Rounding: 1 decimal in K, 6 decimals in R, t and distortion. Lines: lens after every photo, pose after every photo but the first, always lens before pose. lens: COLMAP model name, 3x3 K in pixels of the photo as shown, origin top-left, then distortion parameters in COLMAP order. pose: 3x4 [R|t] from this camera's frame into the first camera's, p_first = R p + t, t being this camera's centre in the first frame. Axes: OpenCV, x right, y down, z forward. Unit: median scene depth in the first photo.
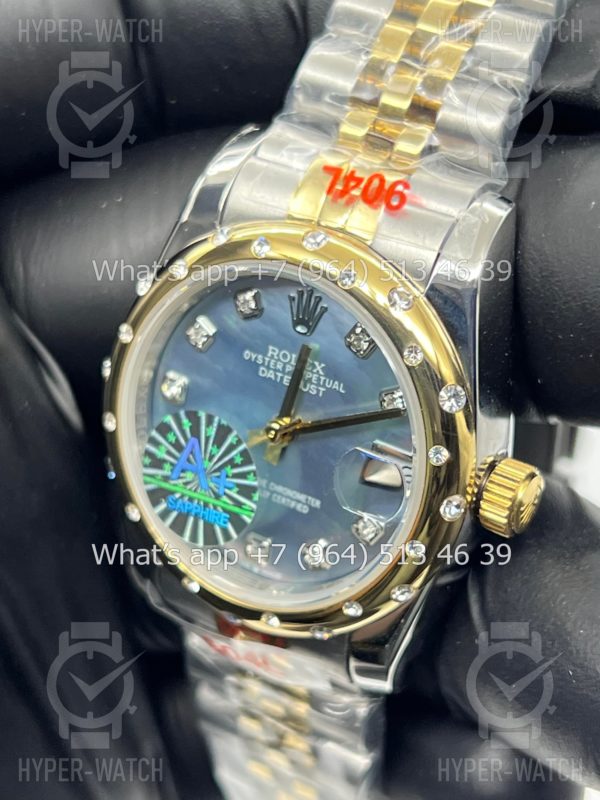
lens RADIAL K [[1867.8, 0, 300.0], [0, 1867.8, 400.0], [0, 0, 1]] dist [0.257232, -0.143029]
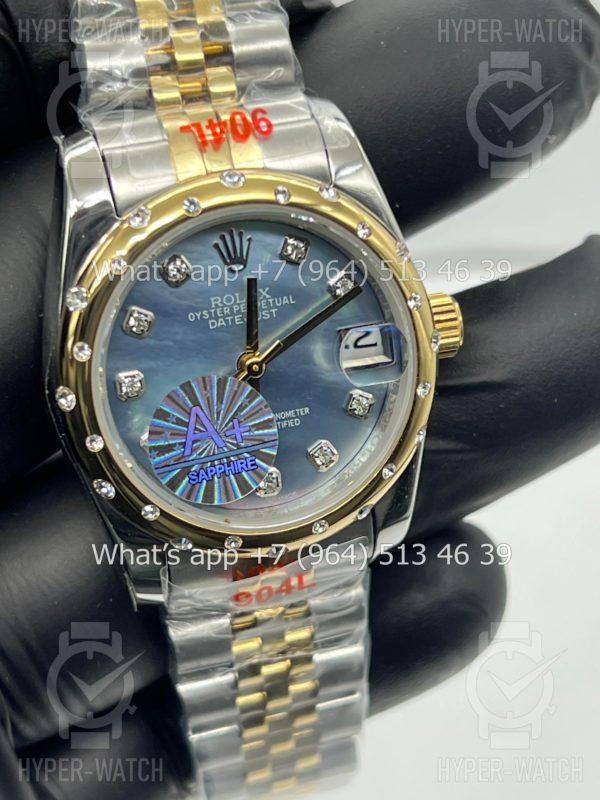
lens RADIAL K [[1867.8, 0, 300.0], [0, 1867.8, 400.0], [0, 0, 1]] dist [0.257232, -0.143029]
pose [[0.667562, -0.411044, 0.620809, -0.663831], [0.466088, 0.880923, 0.082079, -0.041186], [-0.580623, 0.234559, 0.779653, 0.151445]]
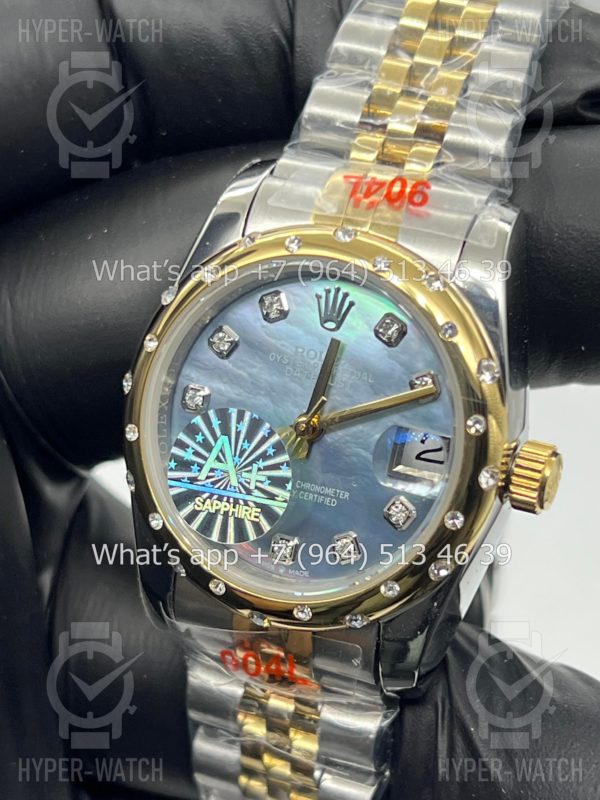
lens RADIAL K [[1867.8, 0, 300.0], [0, 1867.8, 400.0], [0, 0, 1]] dist [0.257232, -0.143029]
pose [[0.986921, -0.004506, 0.161143, -0.180431], [0.037228, 0.978961, -0.200624, 0.208286], [-0.156848, 0.203999, 0.966324, 0.000110]]
